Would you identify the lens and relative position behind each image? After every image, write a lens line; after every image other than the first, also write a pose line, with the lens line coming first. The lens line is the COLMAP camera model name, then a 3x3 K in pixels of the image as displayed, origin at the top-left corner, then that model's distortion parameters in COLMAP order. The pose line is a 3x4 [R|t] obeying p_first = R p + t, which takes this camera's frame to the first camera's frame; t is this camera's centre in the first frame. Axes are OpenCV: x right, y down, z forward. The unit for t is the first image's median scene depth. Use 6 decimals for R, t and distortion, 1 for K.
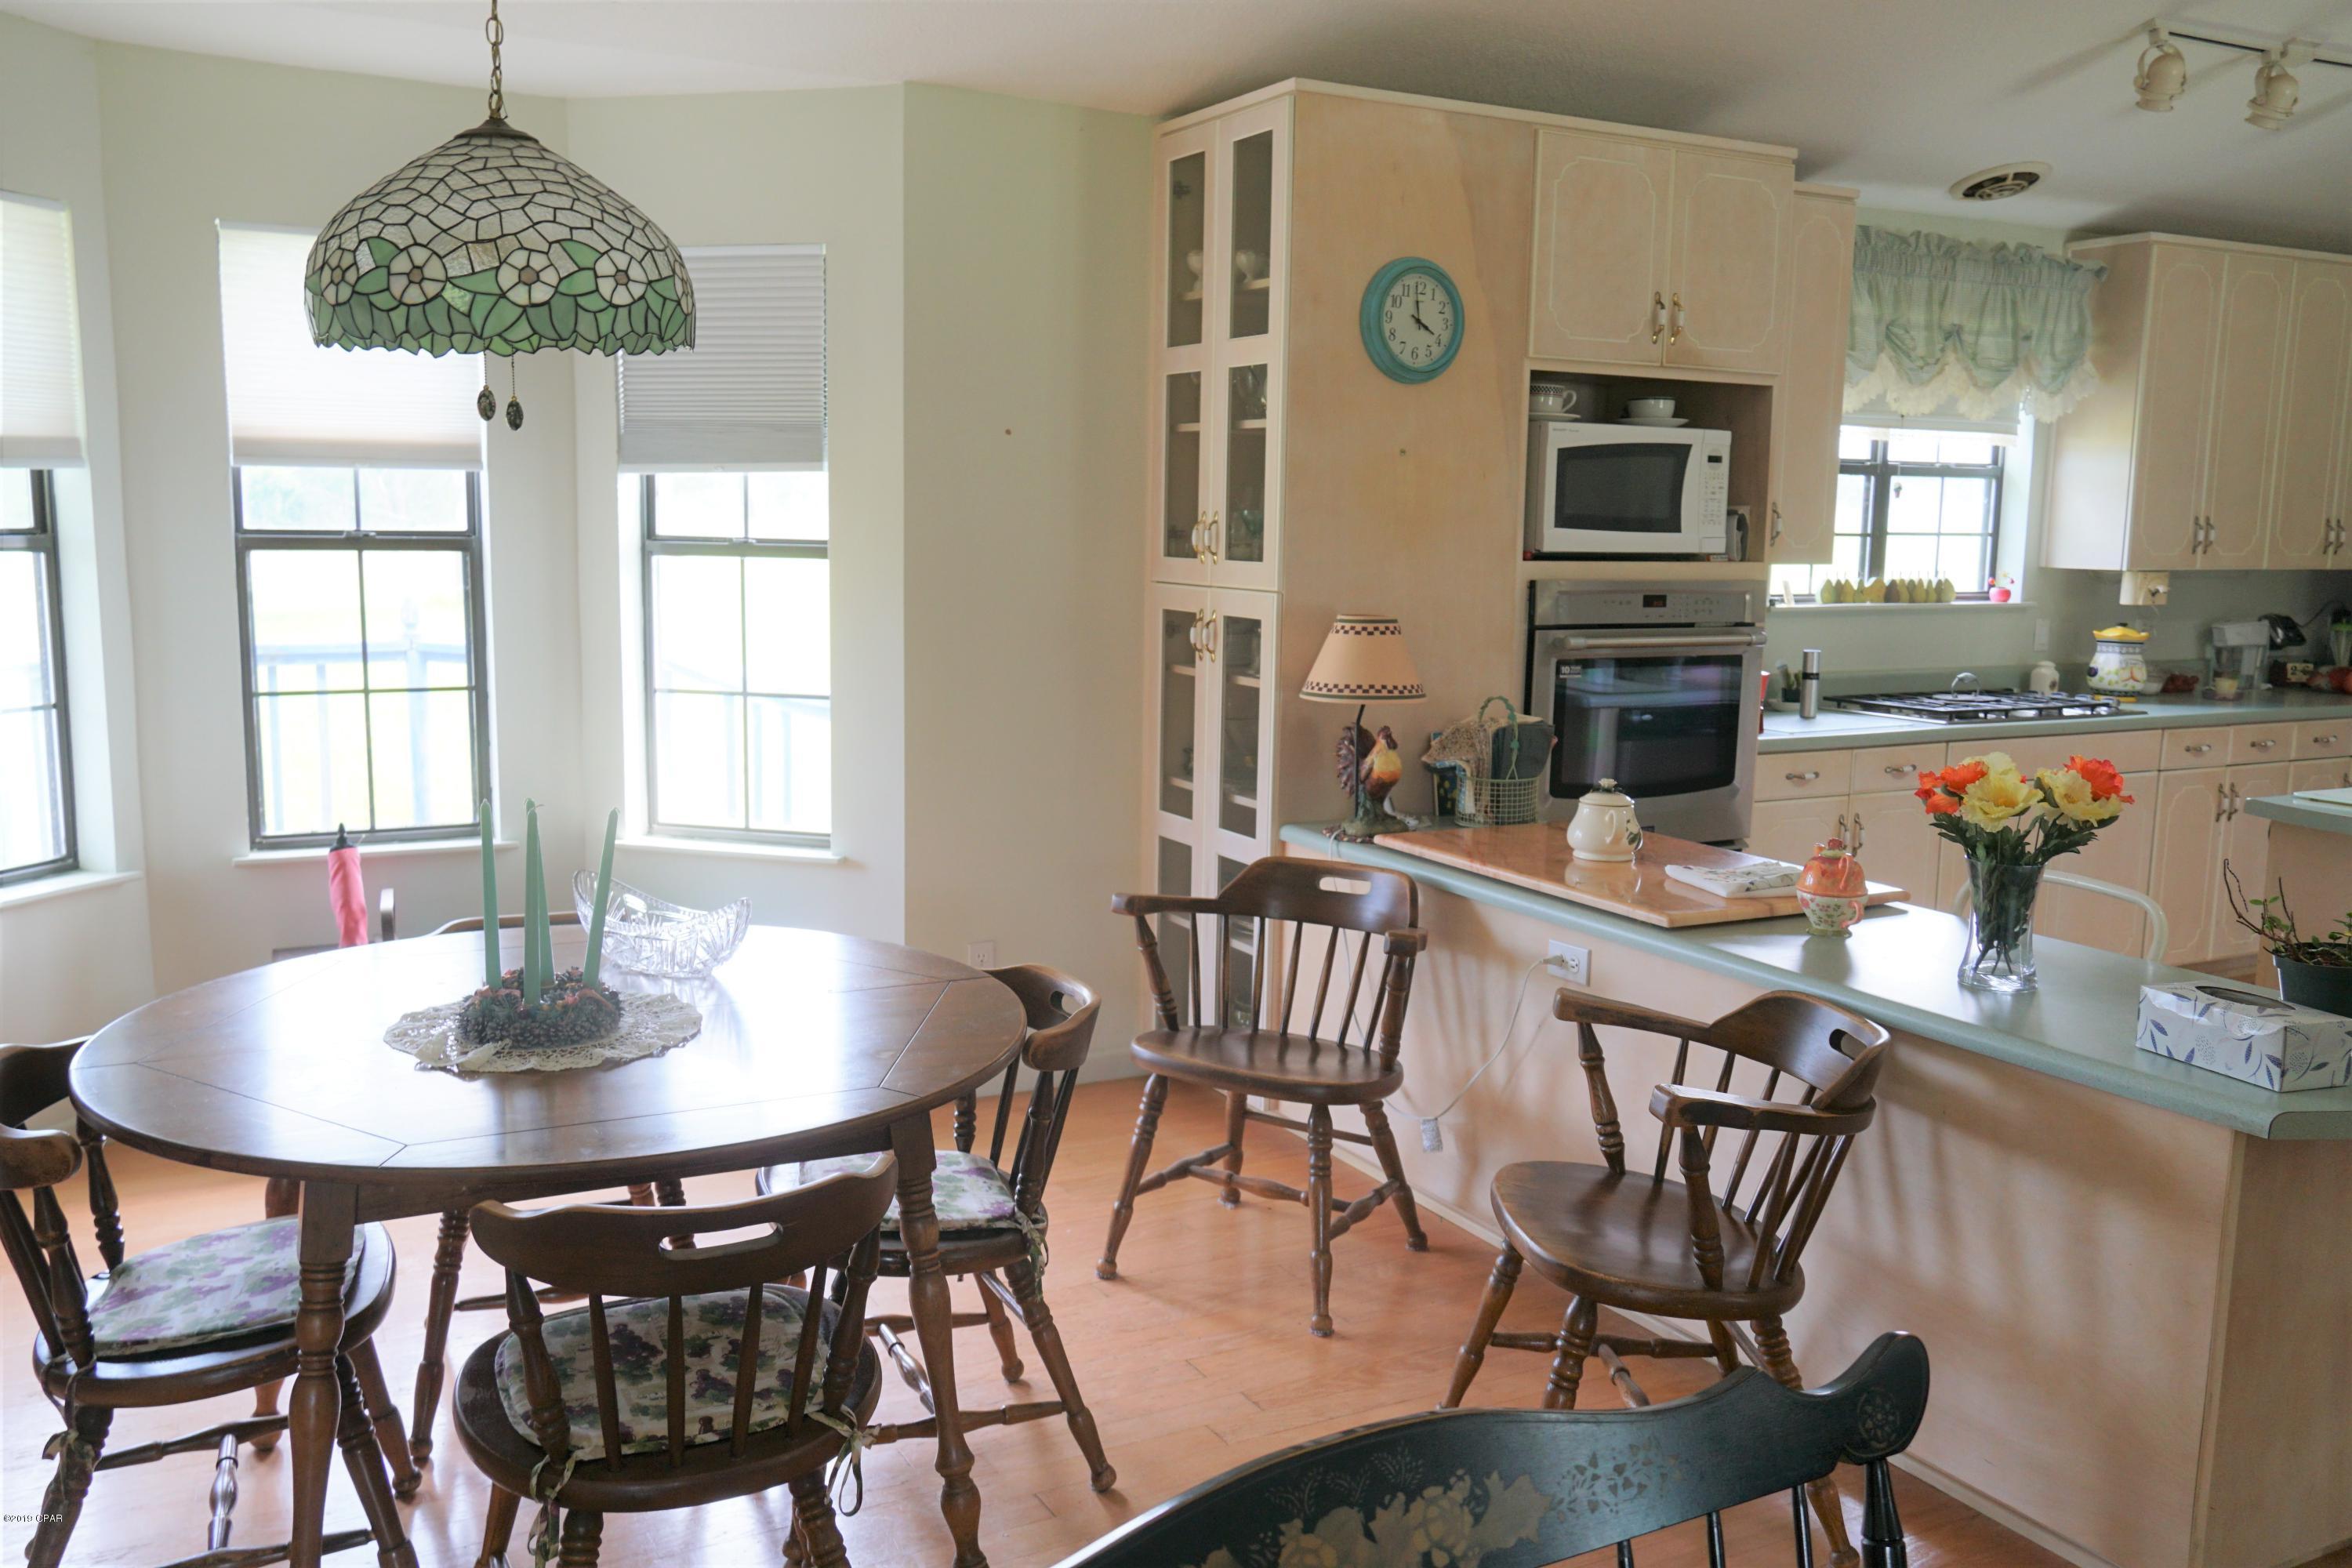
lens RADIAL K [[1896.5, 0, 1180.5], [0, 1896.5, 795.4], [0, 0, 1]] dist [0.001497, 0.006292]
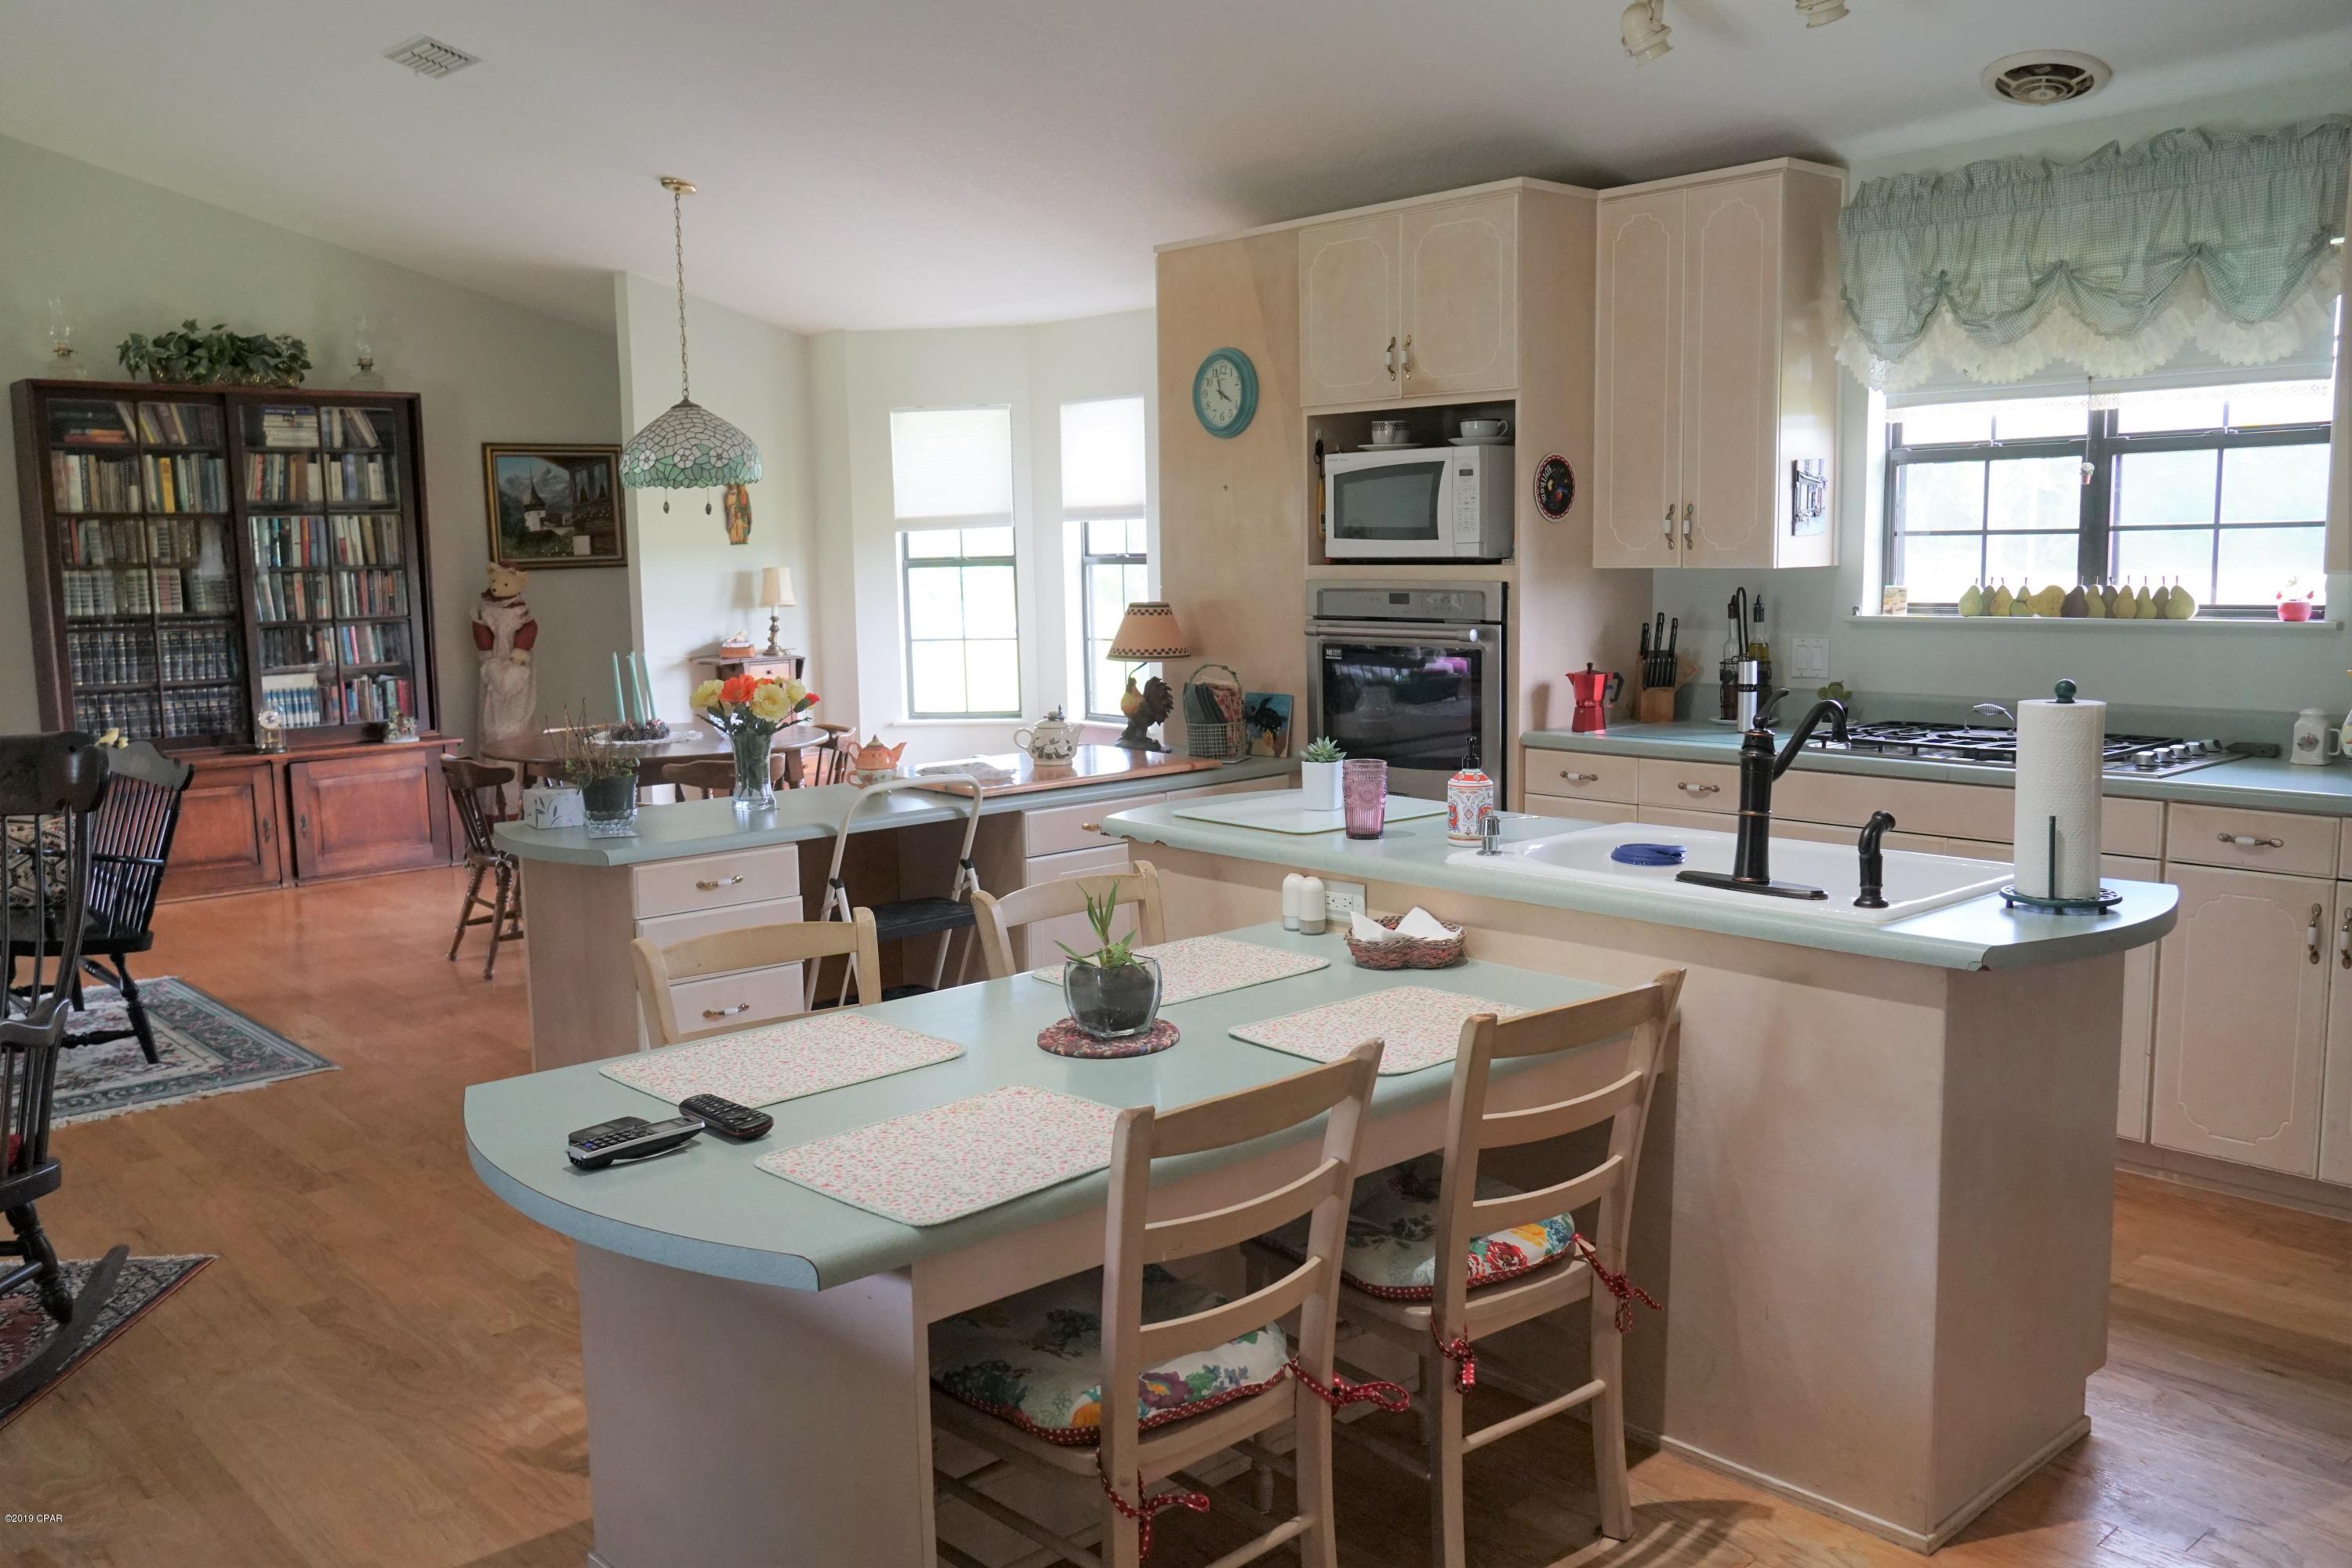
lens RADIAL K [[1919.1, 0, 1176.0], [0, 1919.1, 784.0], [0, 0, 1]] dist [0.007199, 0.003246]
pose [[0.233342, 0.101812, -0.967050, 1.463542], [-0.123875, 0.989513, 0.074287, -0.064063], [0.964472, 0.102459, 0.243507, 0.630101]]
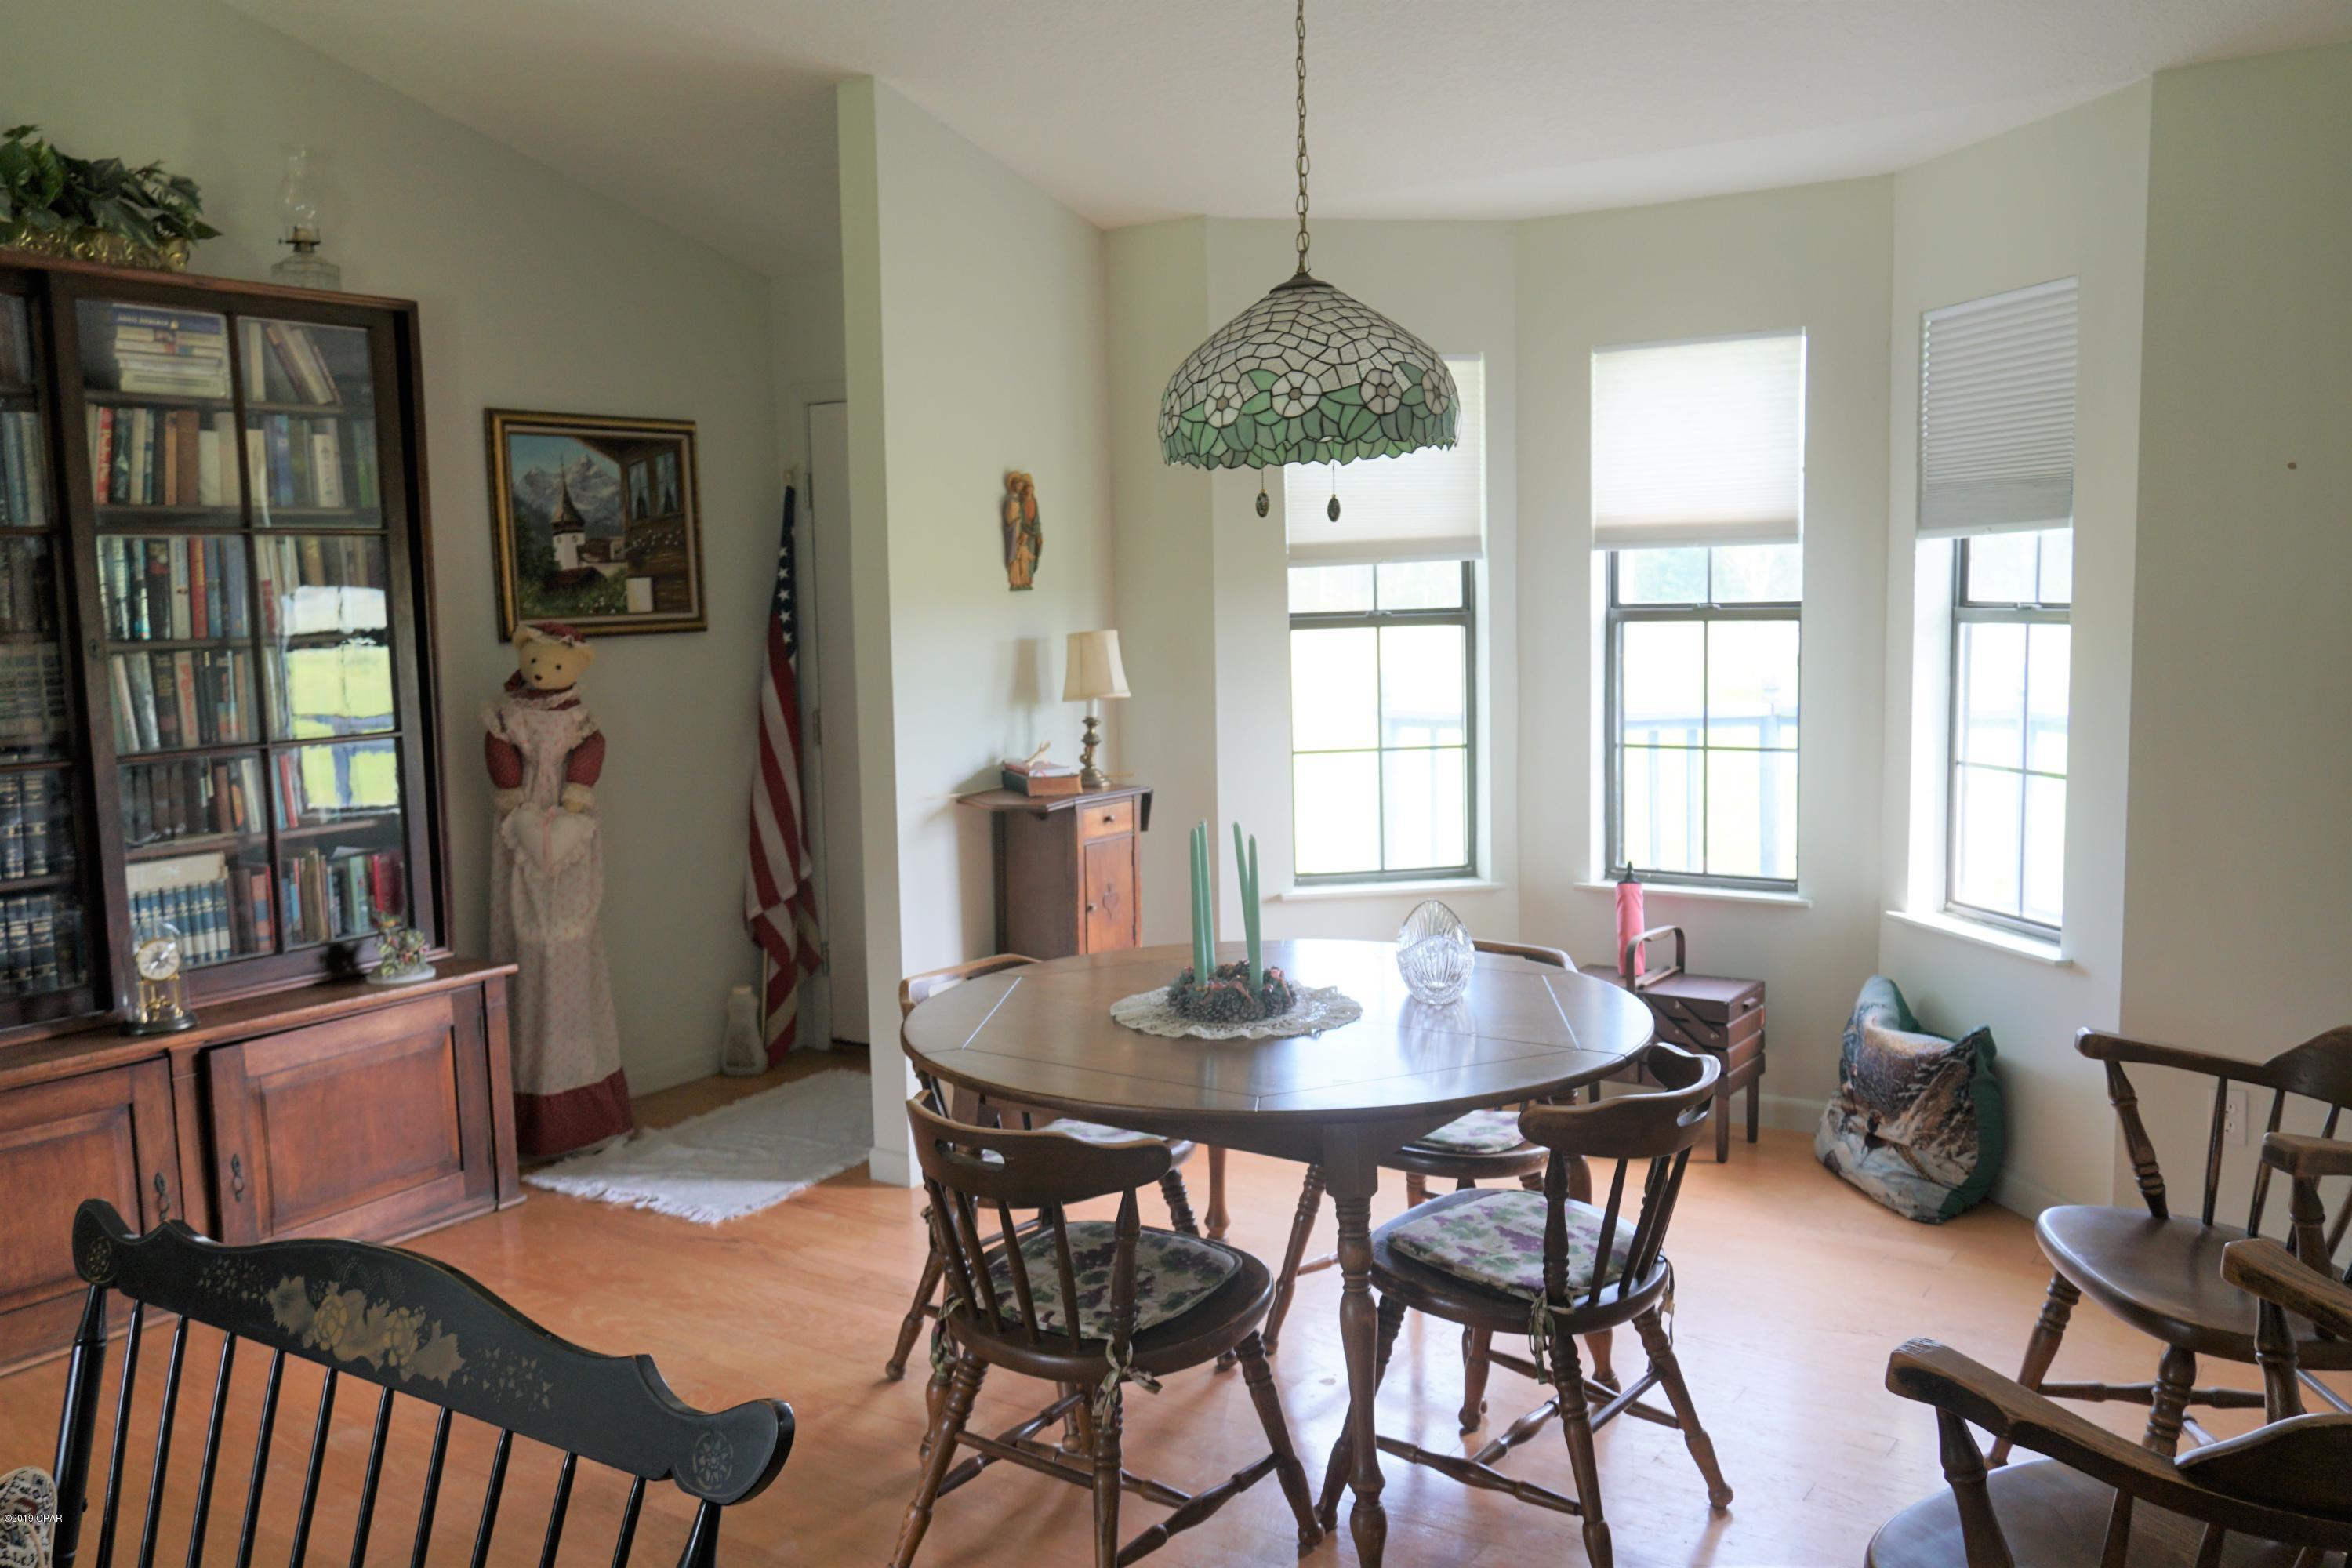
lens RADIAL K [[1896.5, 0, 1180.5], [0, 1896.5, 795.4], [0, 0, 1]] dist [0.001497, 0.006292]
pose [[0.466749, 0.070391, -0.881584, 0.407498], [-0.103126, 0.994359, 0.024797, -0.023410], [0.878357, 0.079340, 0.471375, 0.214167]]
